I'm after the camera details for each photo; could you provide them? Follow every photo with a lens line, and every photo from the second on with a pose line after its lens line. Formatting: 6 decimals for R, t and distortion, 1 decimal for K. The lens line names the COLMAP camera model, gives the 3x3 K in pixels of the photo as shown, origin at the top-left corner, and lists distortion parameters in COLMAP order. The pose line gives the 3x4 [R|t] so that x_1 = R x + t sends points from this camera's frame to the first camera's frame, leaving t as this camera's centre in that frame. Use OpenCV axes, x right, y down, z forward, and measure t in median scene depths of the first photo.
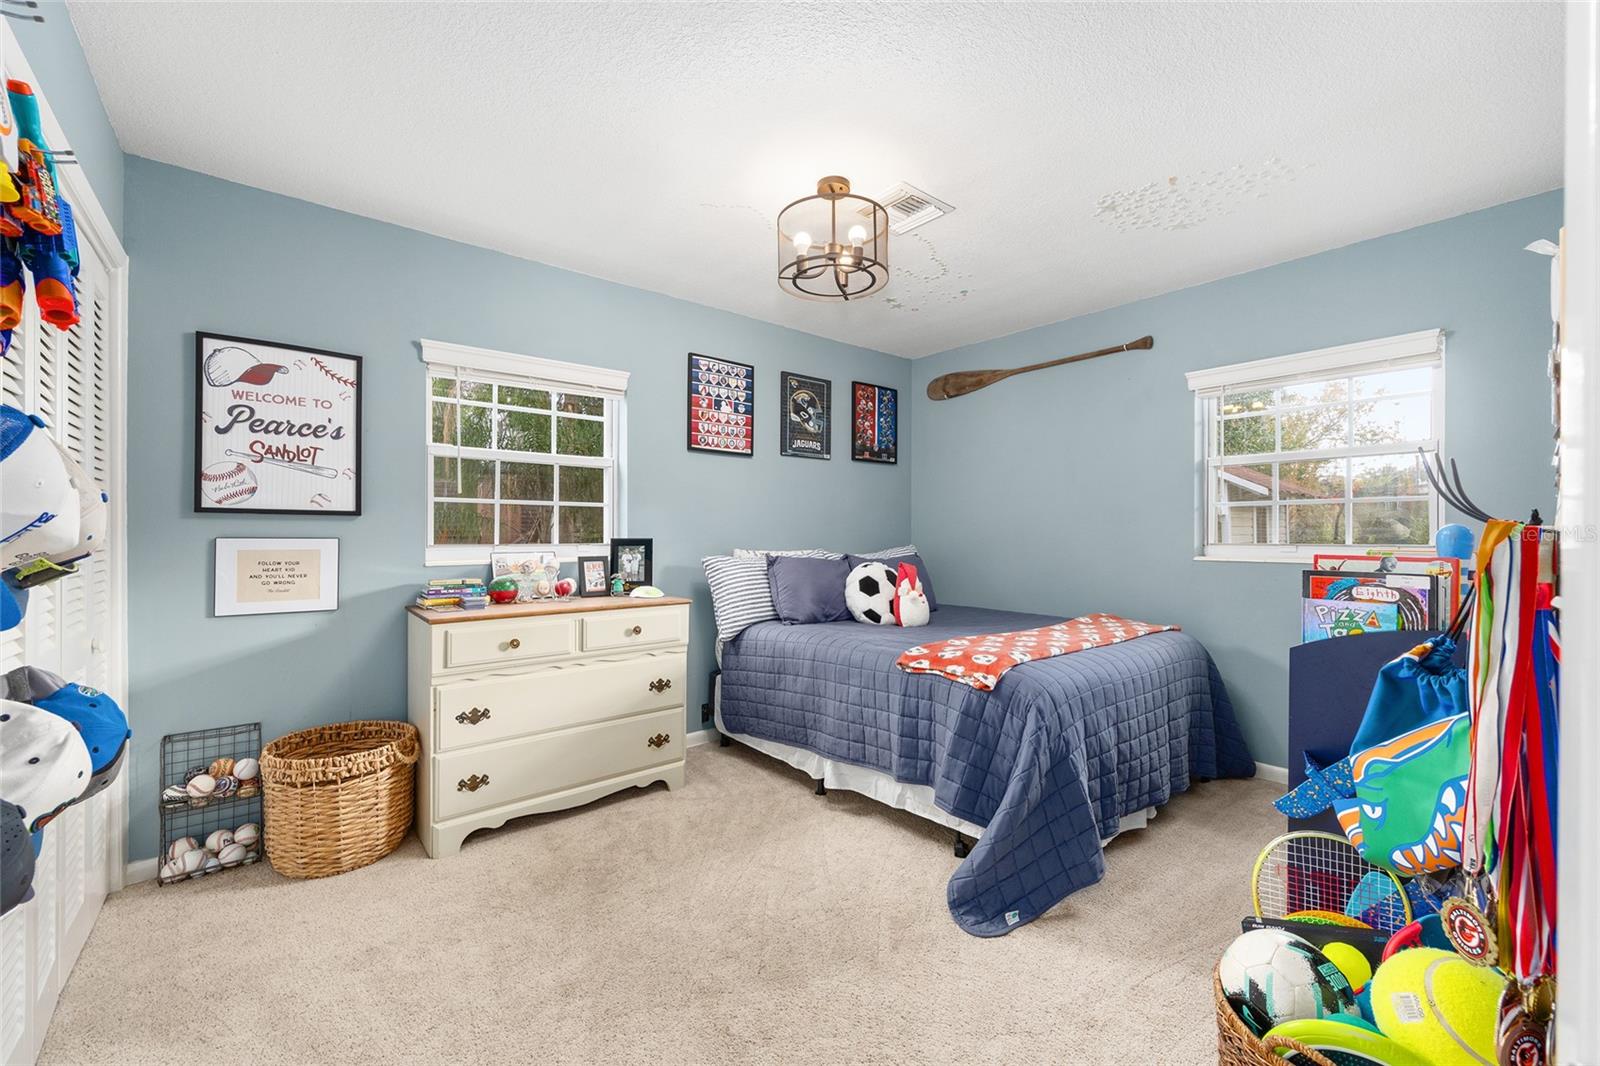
lens RADIAL K [[644.9, 0, 802.9], [0, 644.9, 517.9], [0, 0, 1]] dist [-0.000853, 0.000232]
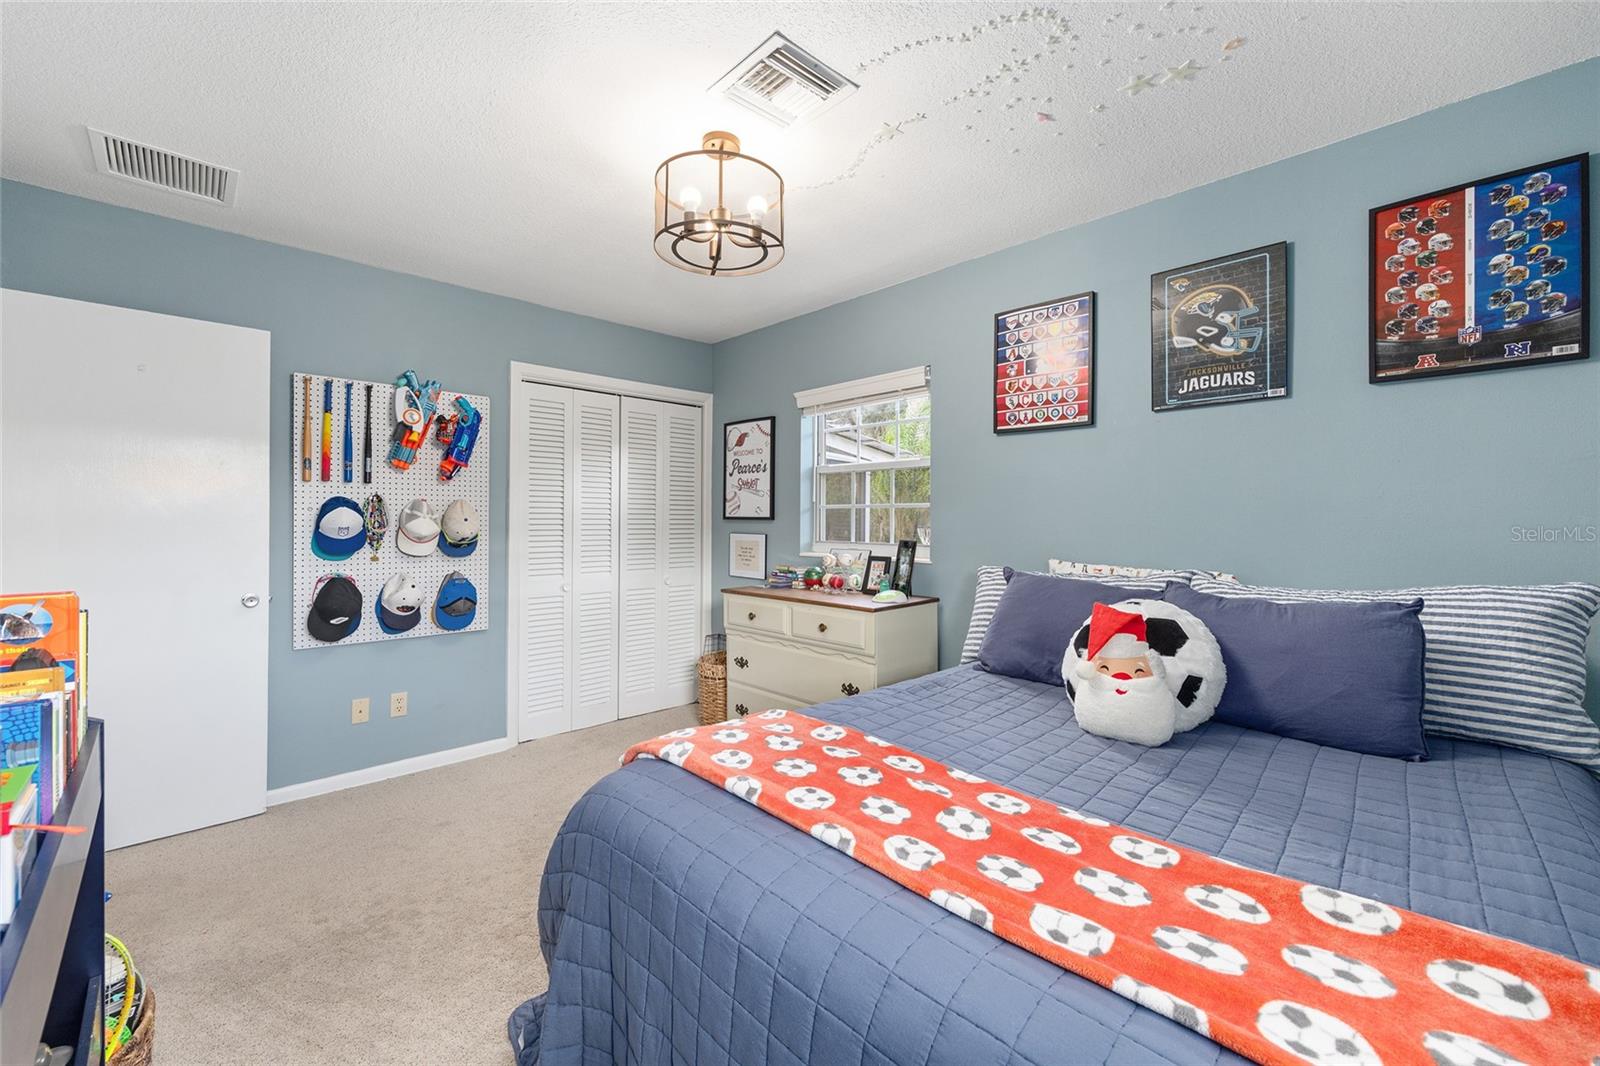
lens RADIAL K [[644.9, 0, 802.9], [0, 644.9, 517.9], [0, 0, 1]] dist [-0.000853, 0.000232]
pose [[0.078191, -0.015014, -0.996825, 0.603458], [0.008615, 0.999859, -0.014384, 0.009801], [0.996901, -0.007463, 0.078309, 0.683928]]
